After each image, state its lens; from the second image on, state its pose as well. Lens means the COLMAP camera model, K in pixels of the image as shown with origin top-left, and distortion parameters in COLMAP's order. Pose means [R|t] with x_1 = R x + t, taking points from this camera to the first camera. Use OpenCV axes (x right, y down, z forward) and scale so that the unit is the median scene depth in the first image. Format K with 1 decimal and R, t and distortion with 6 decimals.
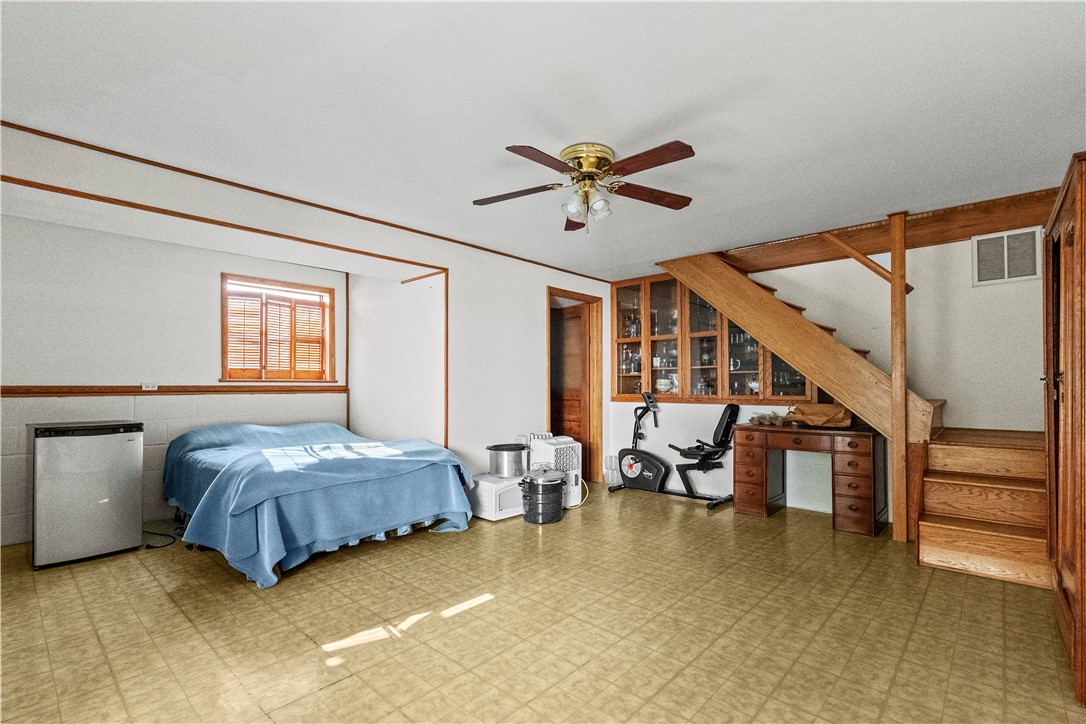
lens RADIAL K [[510.1, 0, 545.5], [0, 510.1, 380.5], [0, 0, 1]] dist [0.001429, 0.000223]
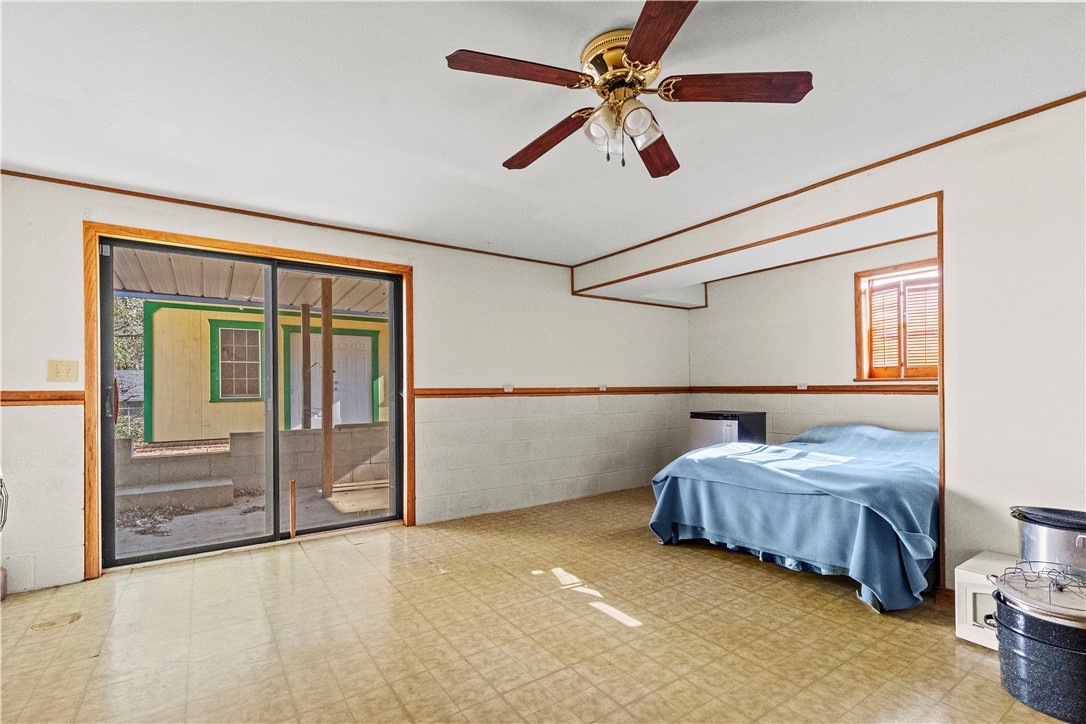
lens RADIAL K [[491.7, 0, 545.4], [0, 491.7, 388.5], [0, 0, 1]] dist [0.001188, 0.000079]
pose [[-0.233949, 0.003967, -0.972241, 0.667622], [0.018012, 0.999838, -0.000254, 0.008300], [0.972082, -0.017572, -0.233982, 0.932251]]
